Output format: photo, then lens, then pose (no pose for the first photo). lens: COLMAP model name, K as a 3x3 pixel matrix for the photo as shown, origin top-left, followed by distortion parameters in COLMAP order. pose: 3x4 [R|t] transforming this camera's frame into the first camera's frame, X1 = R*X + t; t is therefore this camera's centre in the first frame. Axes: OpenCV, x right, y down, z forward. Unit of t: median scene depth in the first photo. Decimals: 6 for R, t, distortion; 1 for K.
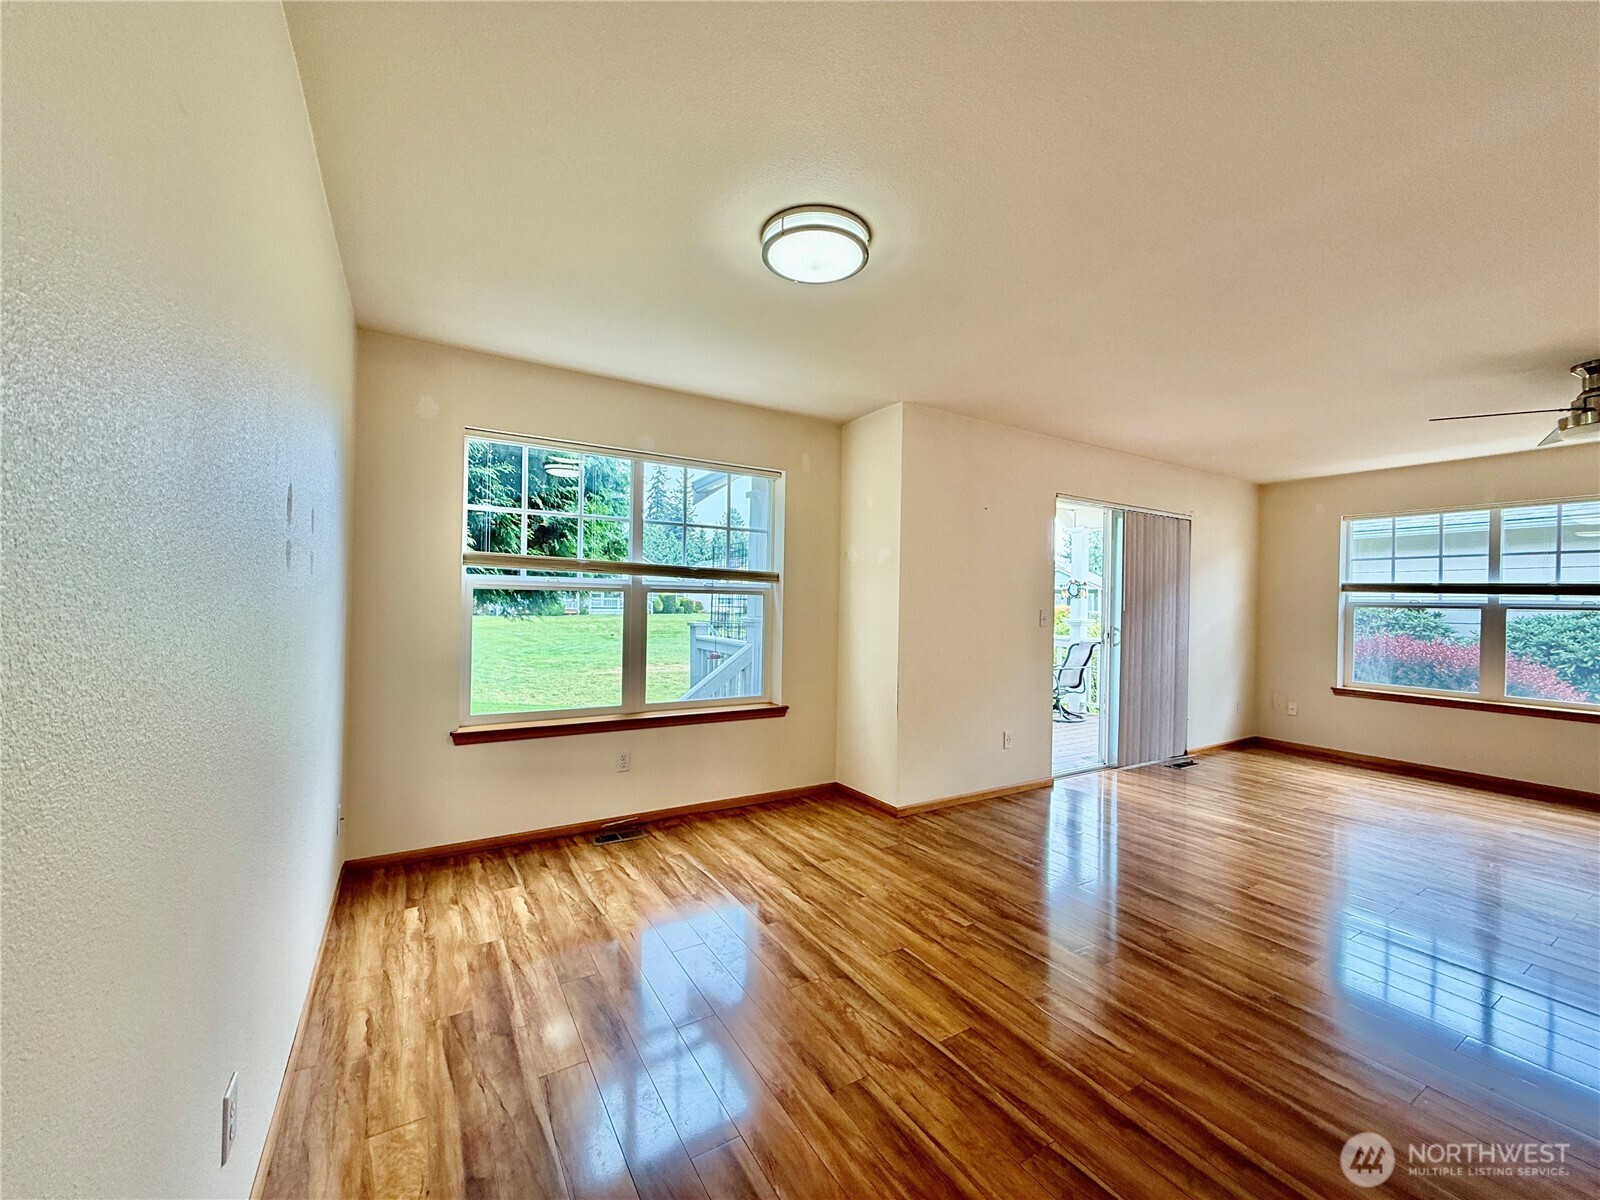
lens RADIAL K [[636.3, 0, 800.0], [0, 636.3, 600.0], [0, 0, 1]] dist [-0.001224, 0.000343]
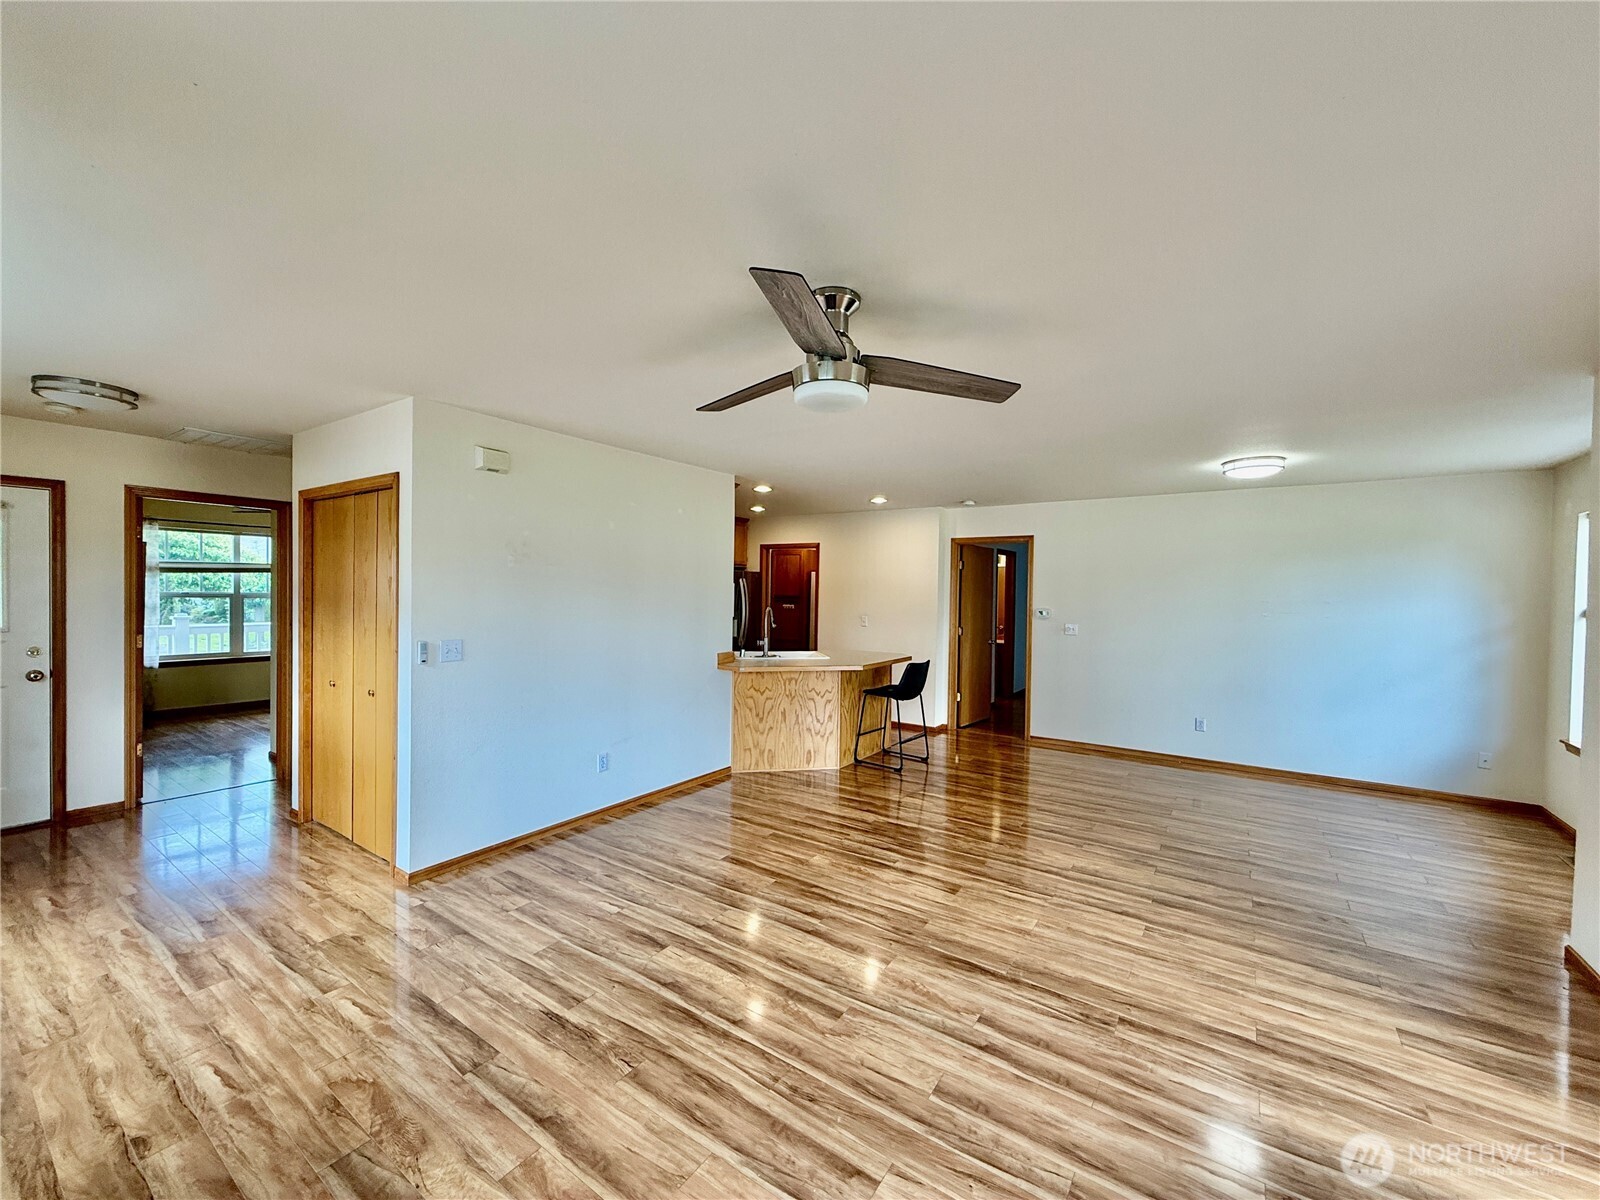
lens RADIAL K [[636.3, 0, 800.0], [0, 636.3, 600.0], [0, 0, 1]] dist [-0.001224, 0.000343]
pose [[-0.913808, -0.029160, -0.405099, 1.511774], [-0.035832, 0.999318, 0.008896, -0.044805], [0.404563, 0.022645, -0.914230, 1.571424]]
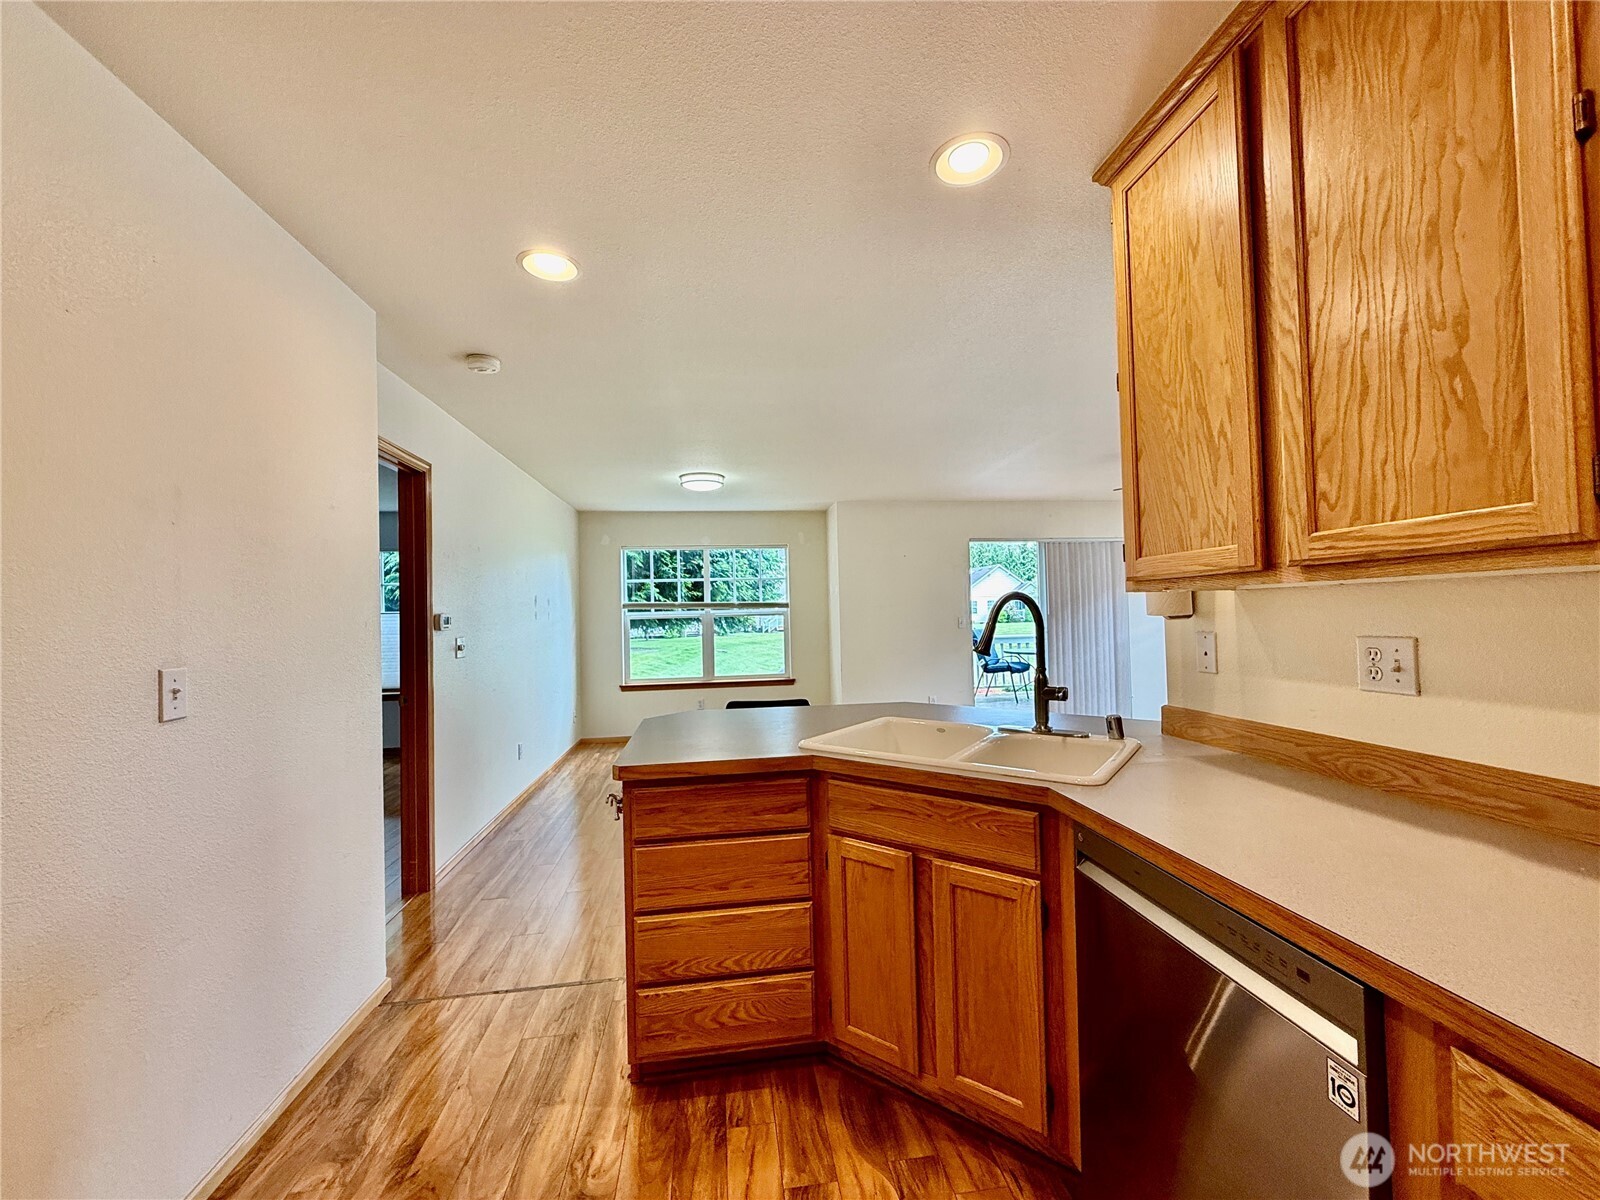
lens RADIAL K [[636.3, 0, 800.0], [0, 636.3, 600.0], [0, 0, 1]] dist [-0.001224, 0.000343]
pose [[0.913326, -0.055224, -0.403466, 0.925786], [0.043293, 0.998315, -0.038641, 0.026231], [0.404920, 0.017824, 0.914178, -0.765088]]
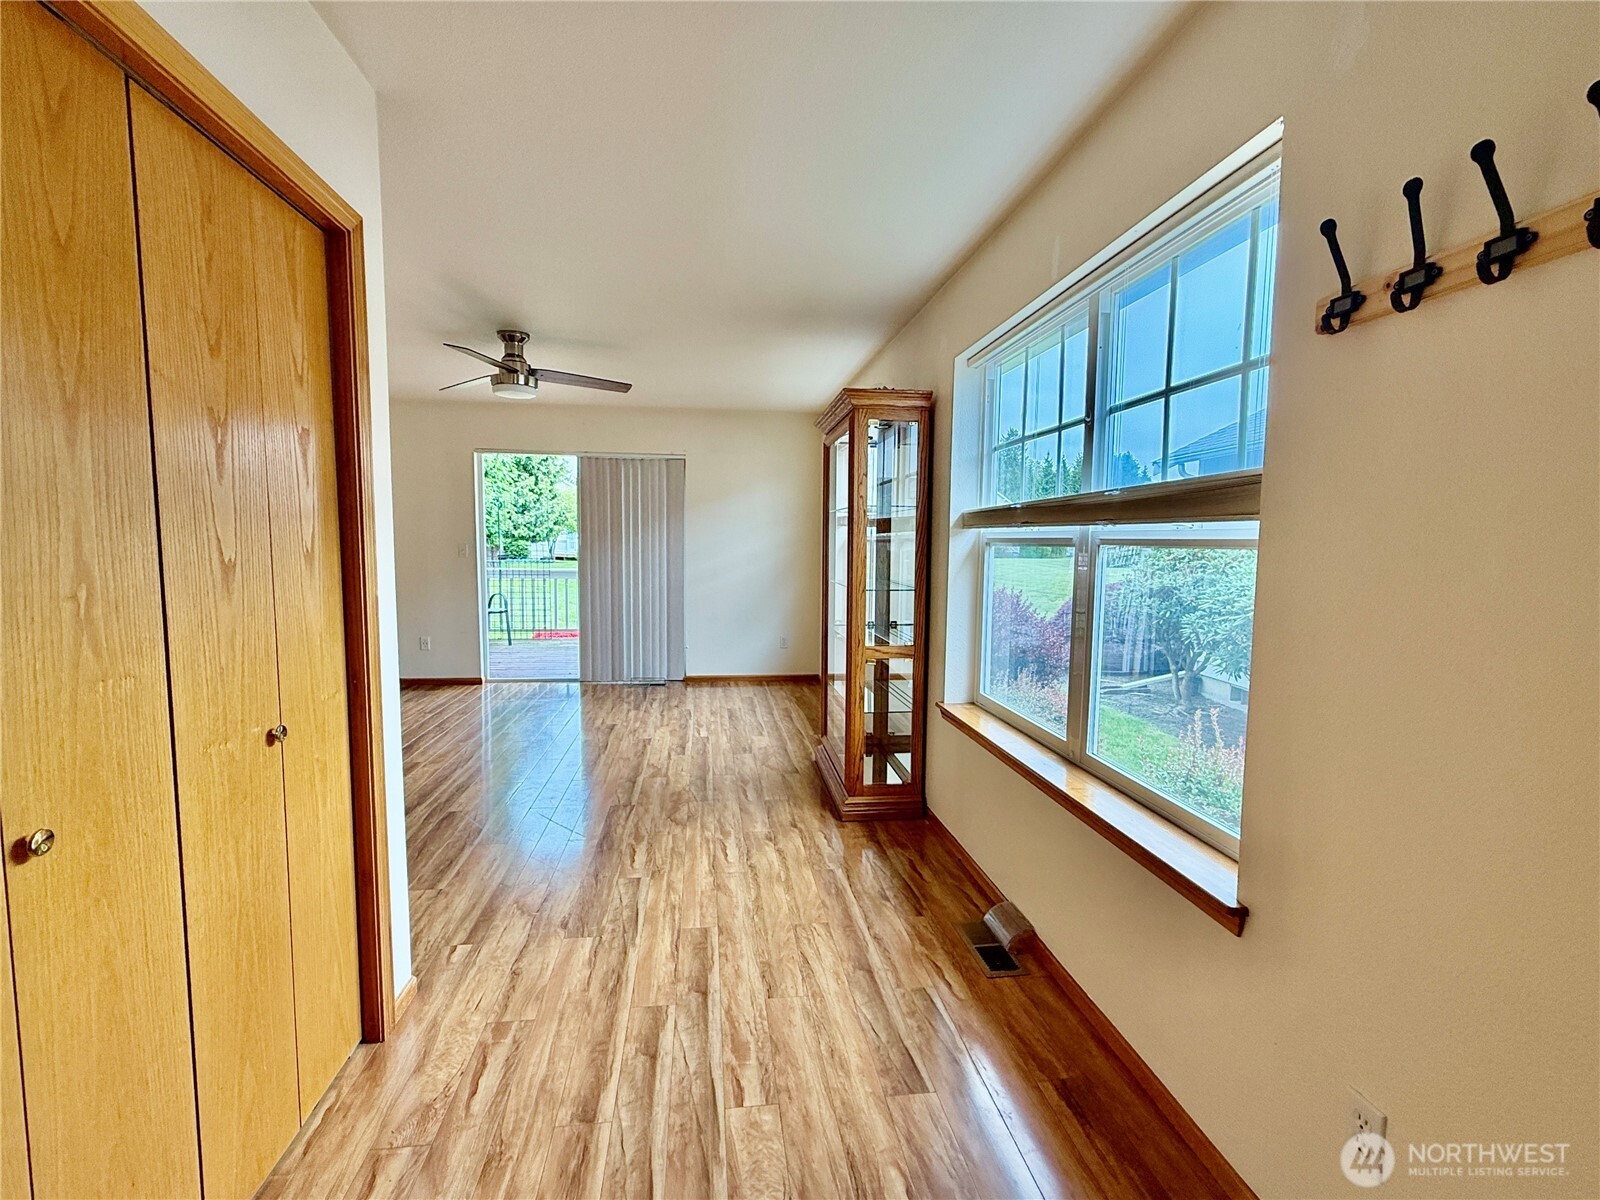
lens RADIAL K [[742.4, 0, 800.0], [0, 742.4, 600.0], [0, 0, 1]] dist [0.001300, 0.000070]
pose [[0.912476, 0.025085, -0.408361, 2.265743], [0.004337, 0.997469, 0.070964, 0.035062], [0.409108, -0.066525, 0.910058, -0.083876]]
